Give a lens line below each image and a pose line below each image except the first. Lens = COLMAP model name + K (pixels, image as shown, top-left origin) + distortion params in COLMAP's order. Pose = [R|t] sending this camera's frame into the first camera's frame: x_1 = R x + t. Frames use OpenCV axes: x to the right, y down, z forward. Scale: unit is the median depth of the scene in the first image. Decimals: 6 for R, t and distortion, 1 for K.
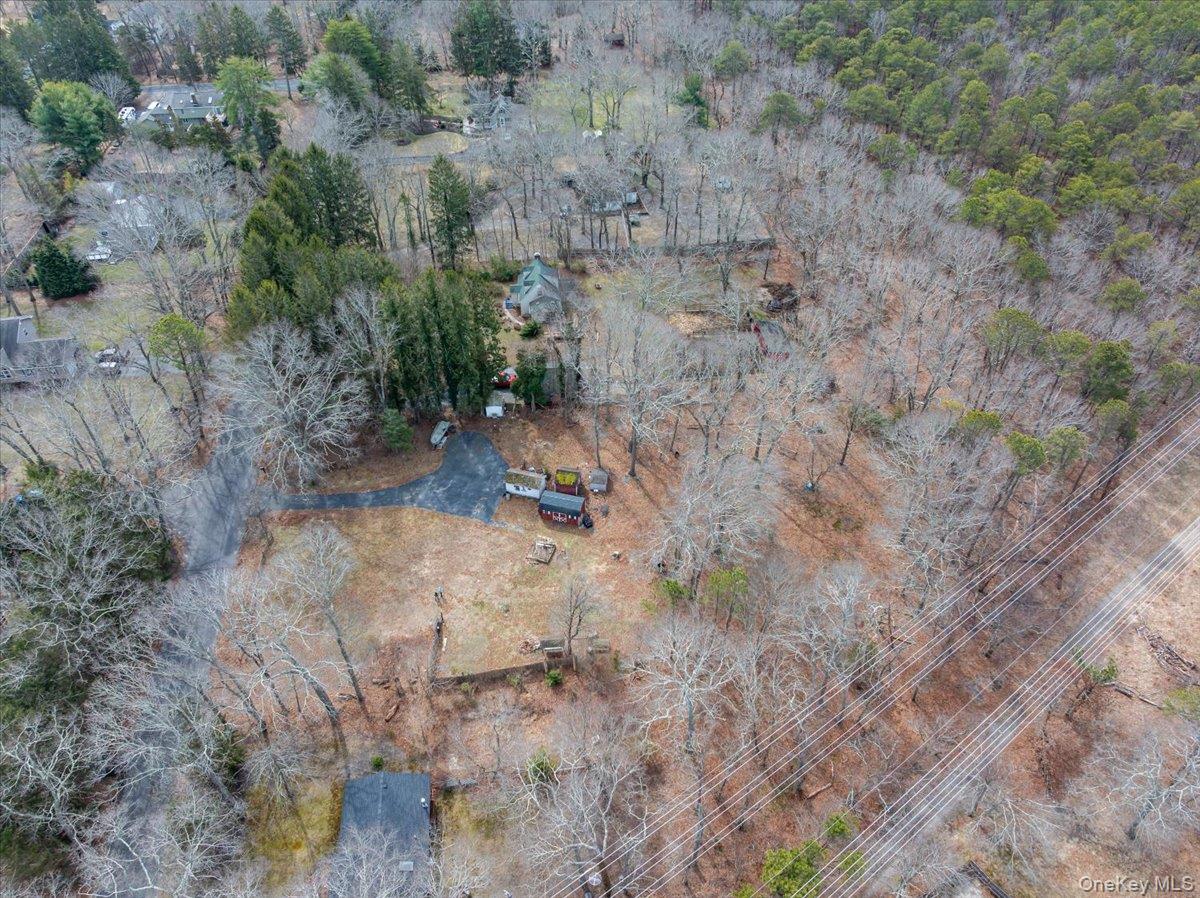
lens RADIAL K [[848.1, 0, 600.0], [0, 848.1, 449.0], [0, 0, 1]] dist [0.001303, 0.002304]
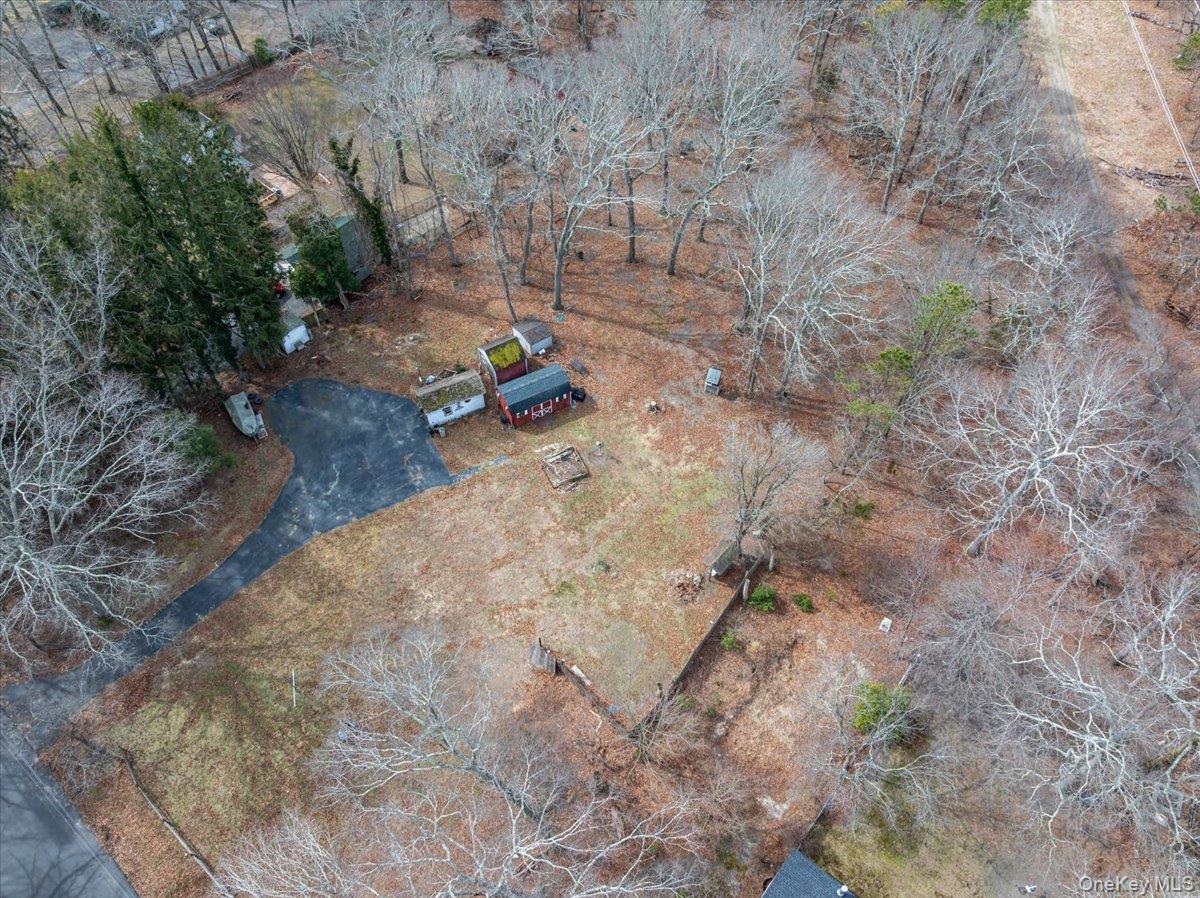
lens RADIAL K [[848.1, 0, 600.0], [0, 848.1, 449.0], [0, 0, 1]] dist [0.001303, 0.002304]
pose [[0.727431, -0.544043, 0.418165, -0.287190], [0.474402, 0.839045, 0.266358, -0.040694], [-0.495770, 0.004622, 0.868442, 0.423952]]
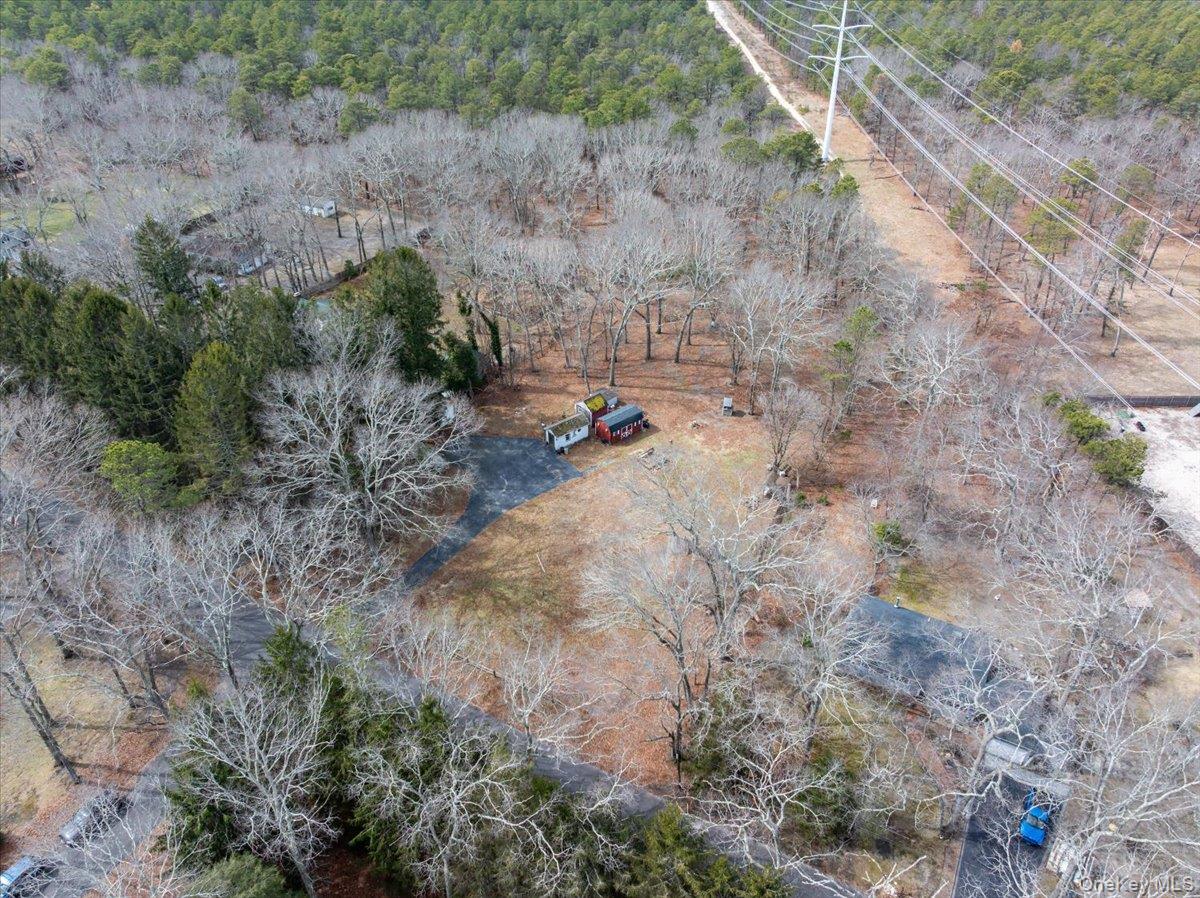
lens RADIAL K [[848.1, 0, 600.0], [0, 848.1, 449.0], [0, 0, 1]] dist [0.001303, 0.002304]
pose [[0.584641, -0.470121, 0.661197, -0.695034], [0.565149, 0.820719, 0.083828, -0.000964], [-0.582066, 0.324665, 0.745514, 0.298469]]
